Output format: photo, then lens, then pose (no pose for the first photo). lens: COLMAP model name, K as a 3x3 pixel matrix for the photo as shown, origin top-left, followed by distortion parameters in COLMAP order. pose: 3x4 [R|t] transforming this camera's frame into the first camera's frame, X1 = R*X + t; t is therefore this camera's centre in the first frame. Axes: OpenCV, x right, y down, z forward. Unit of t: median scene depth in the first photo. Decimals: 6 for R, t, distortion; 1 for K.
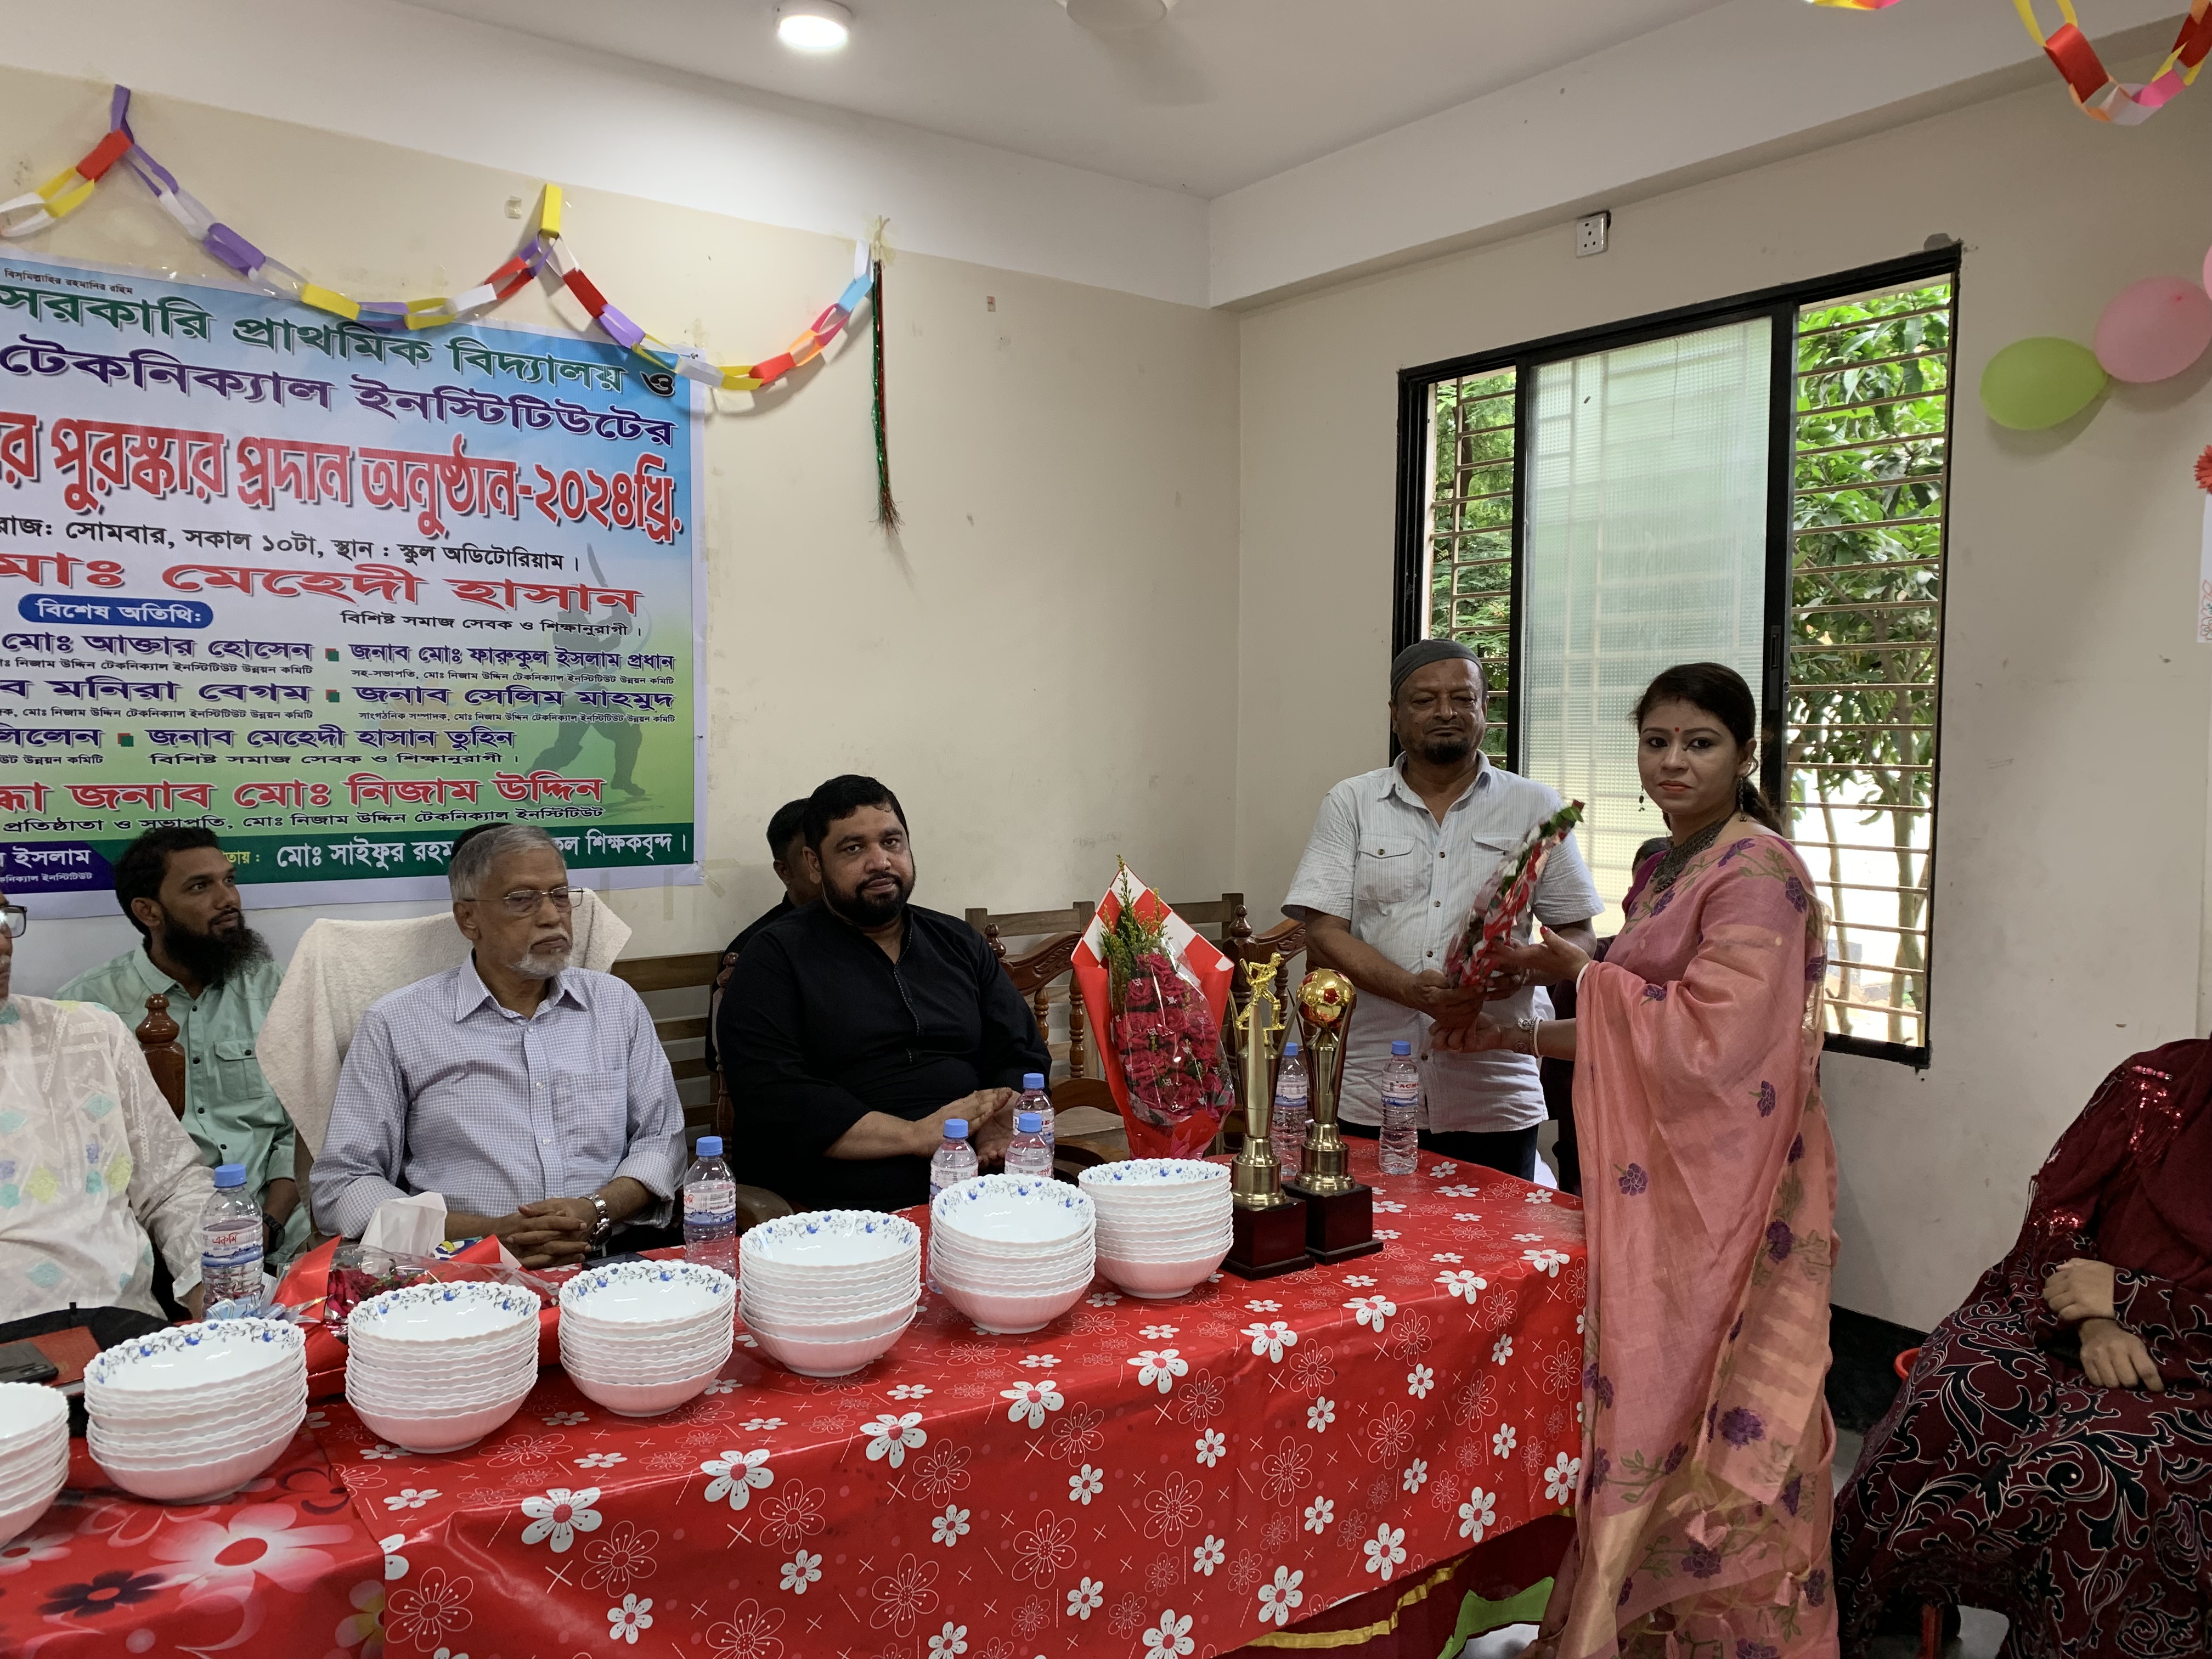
lens RADIAL K [[1692.8, 0, 1092.9], [0, 1692.8, 821.5], [0, 0, 1]] dist [0.040833, -0.052778]
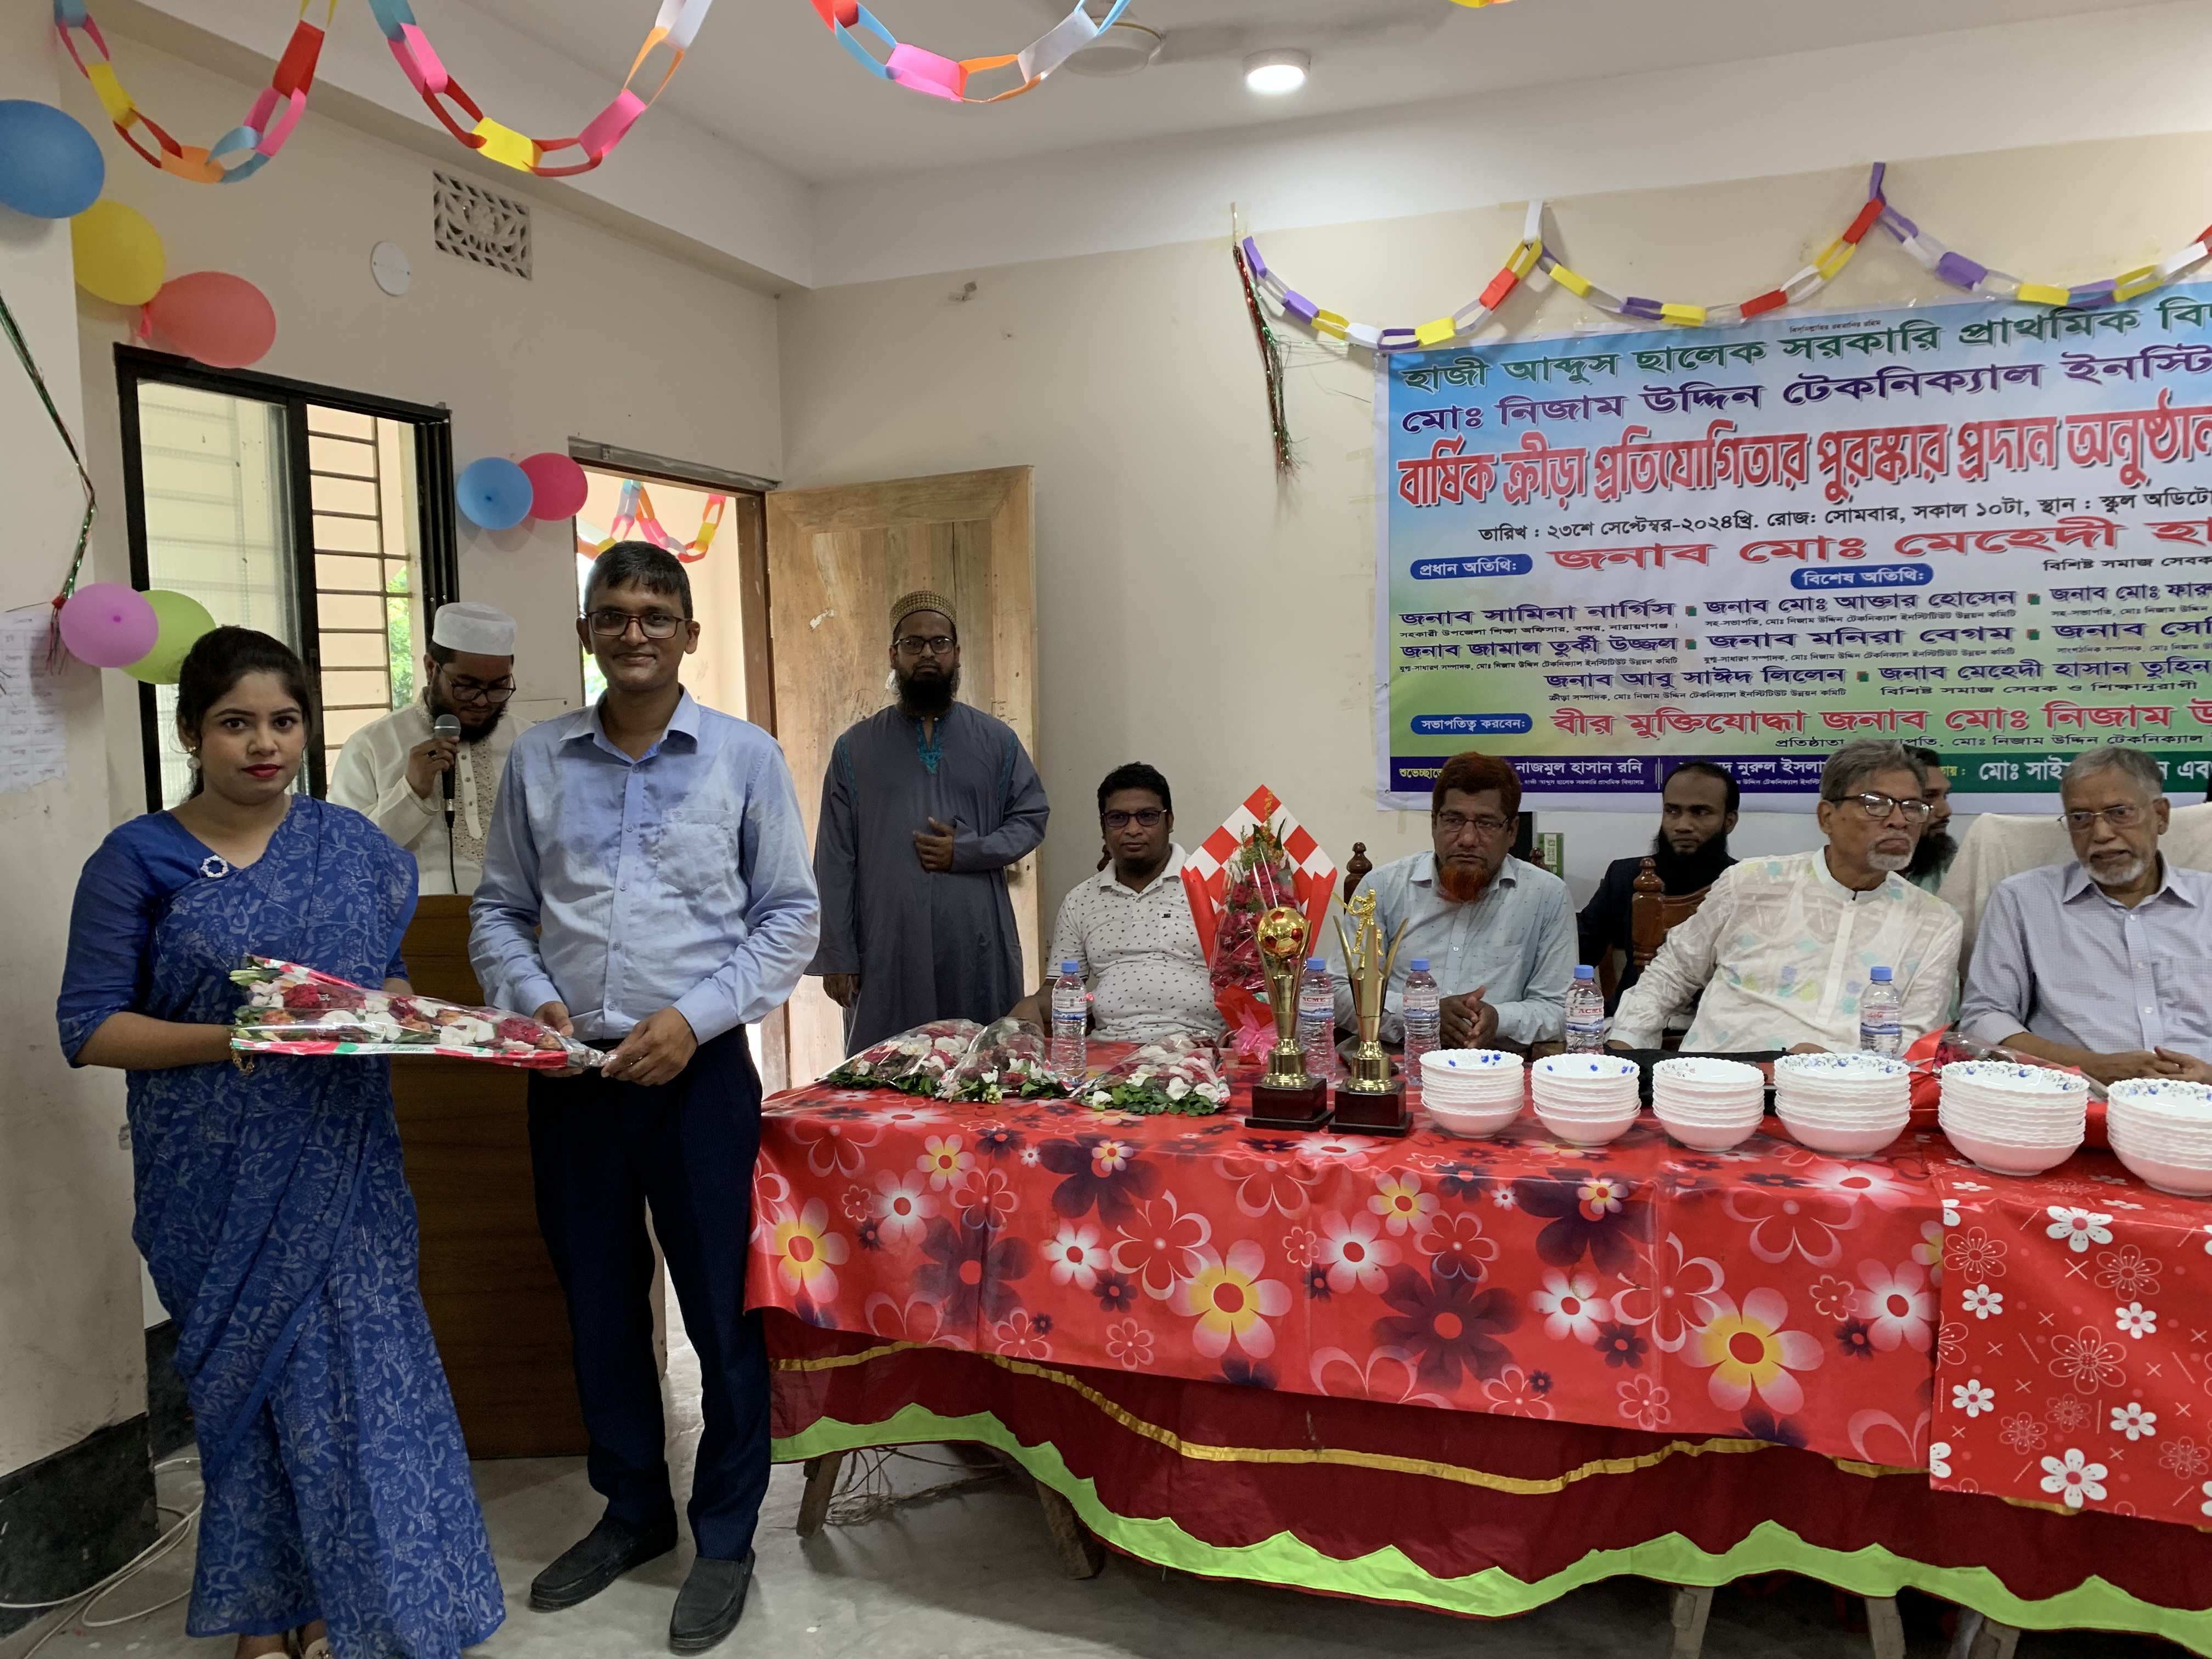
lens RADIAL K [[1692.8, 0, 1101.9], [0, 1692.8, 814.7], [0, 0, 1]] dist [0.040833, -0.052778]
pose [[0.568221, 0.042253, -0.821790, 0.161677], [-0.016612, 0.999066, 0.039881, 0.014128], [0.822708, -0.009009, 0.568393, -0.196314]]
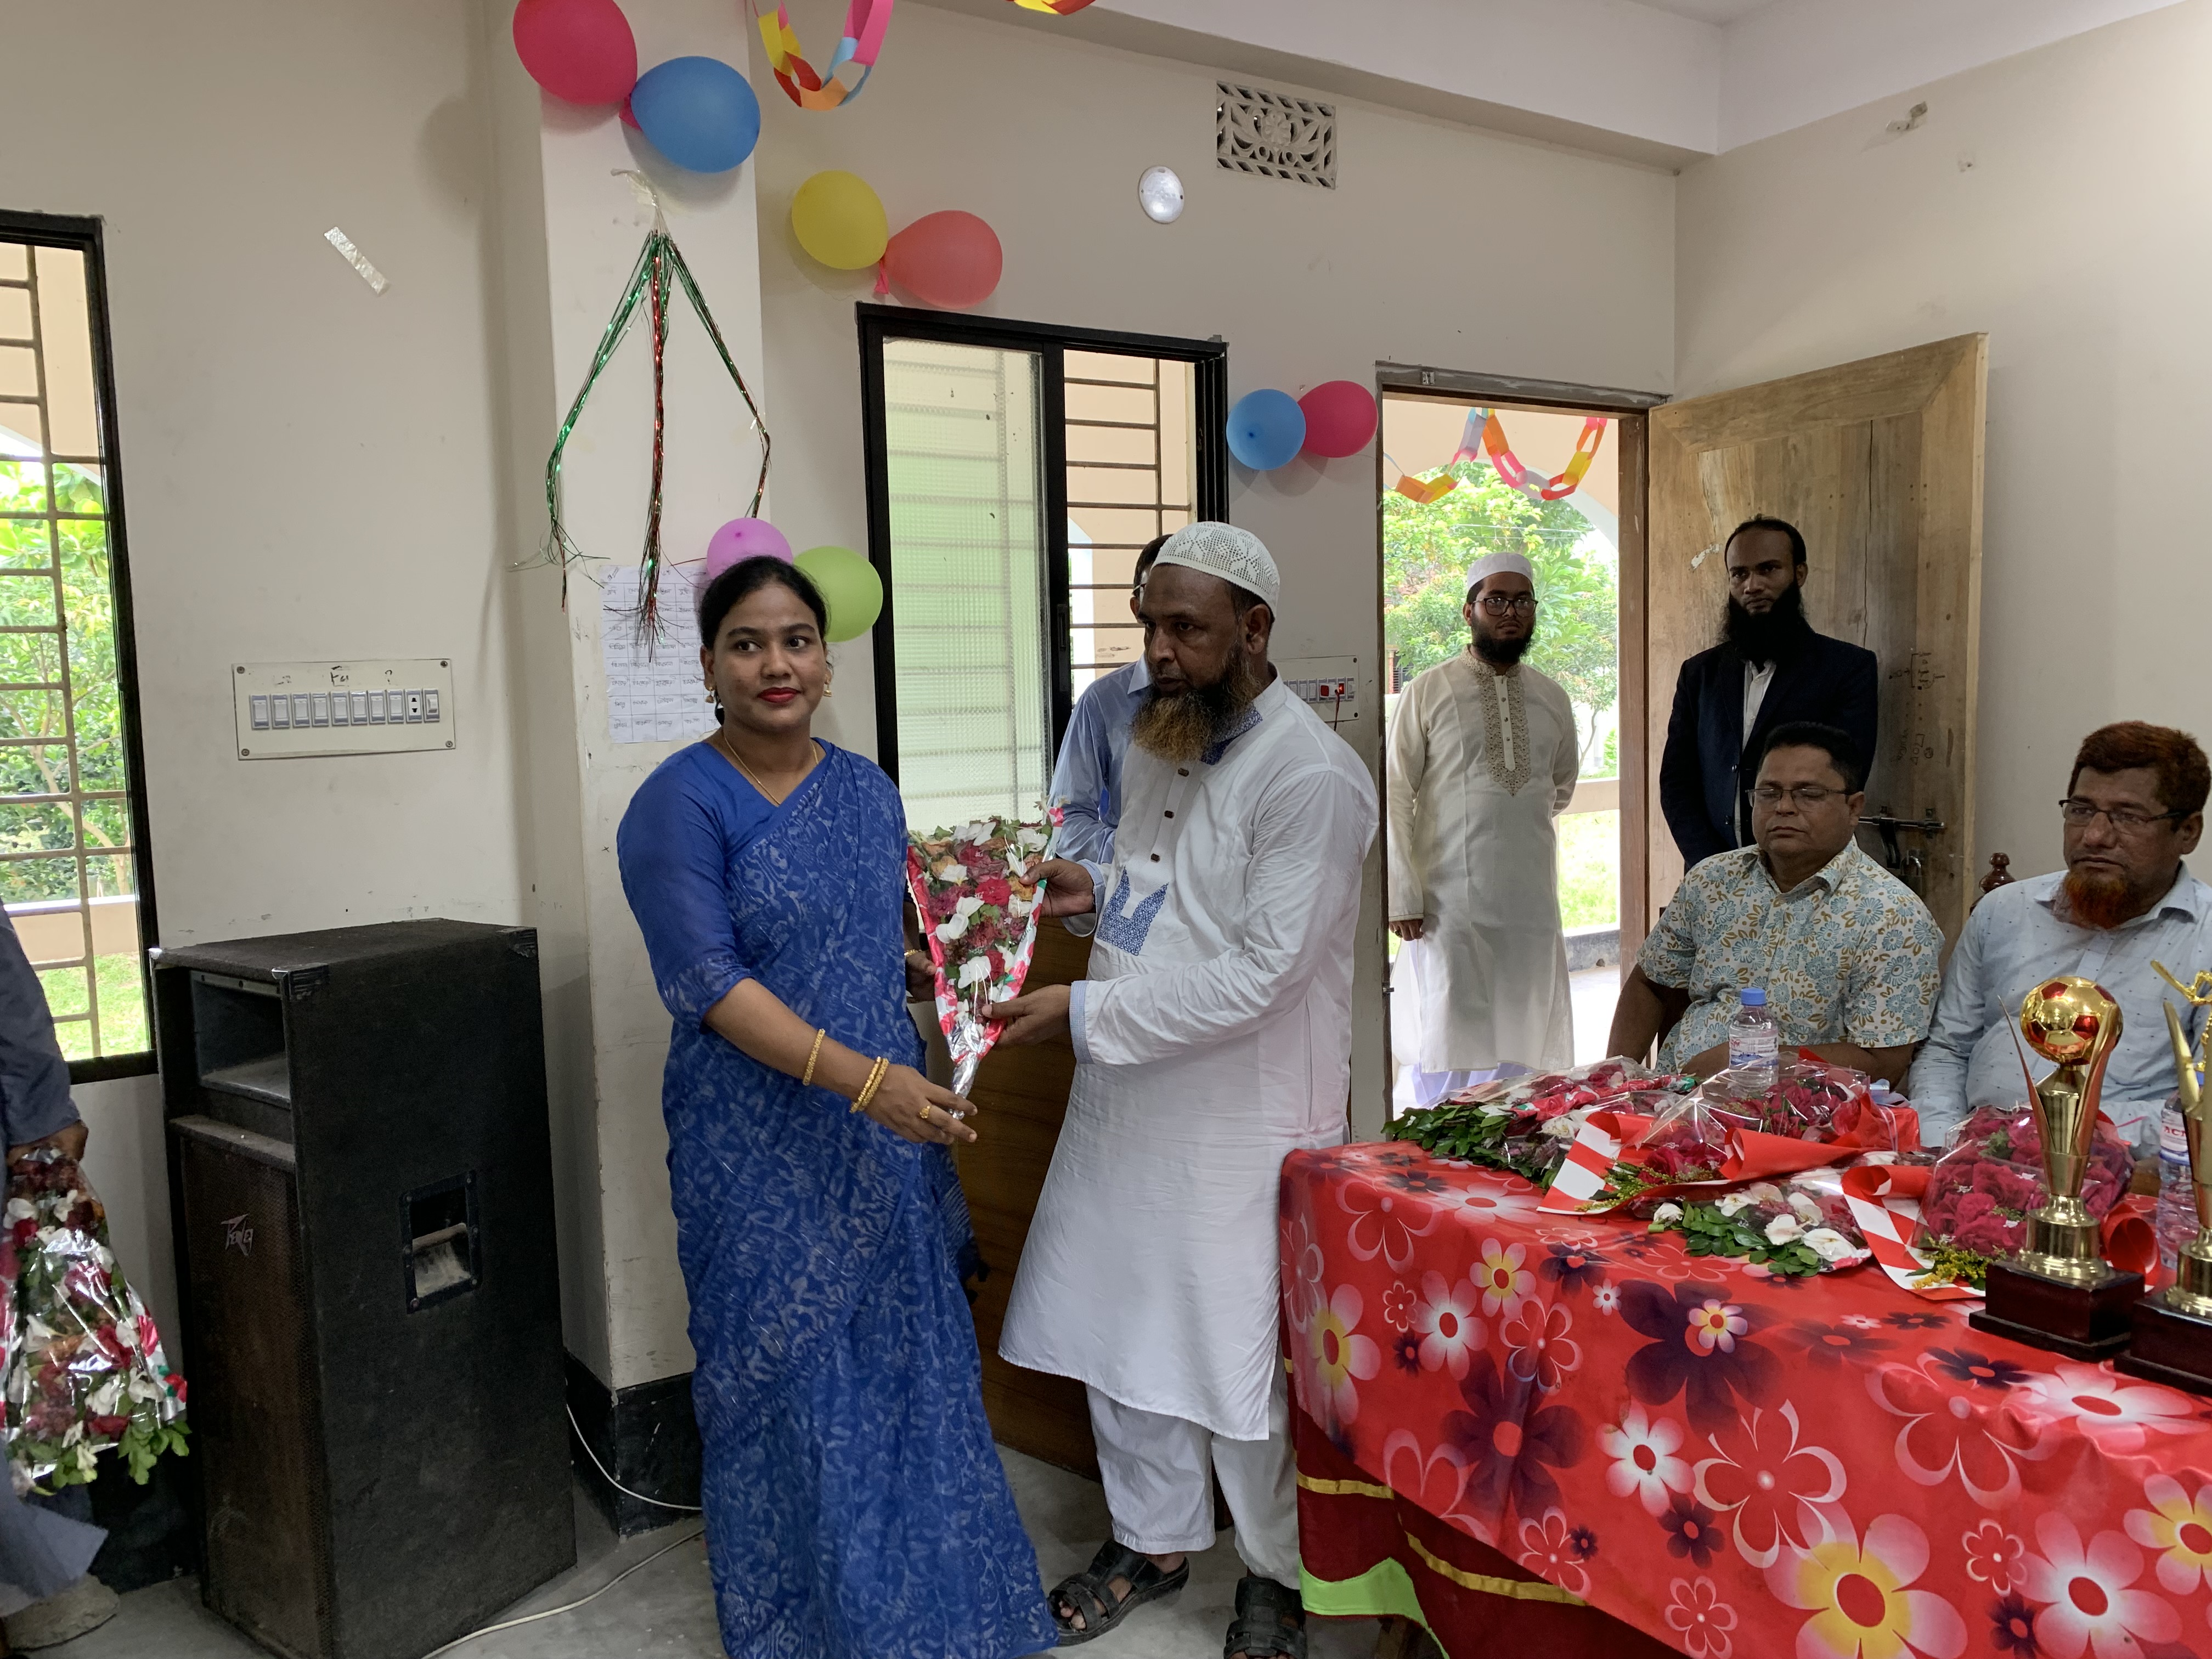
lens RADIAL K [[1692.8, 0, 1095.3], [0, 1692.8, 834.8], [0, 0, 1]] dist [0.040833, -0.052778]
pose [[-0.034597, 0.082554, -0.995986, 0.046687], [-0.027561, 0.996125, 0.083523, 0.015357], [0.999021, 0.030340, -0.032188, 0.057285]]
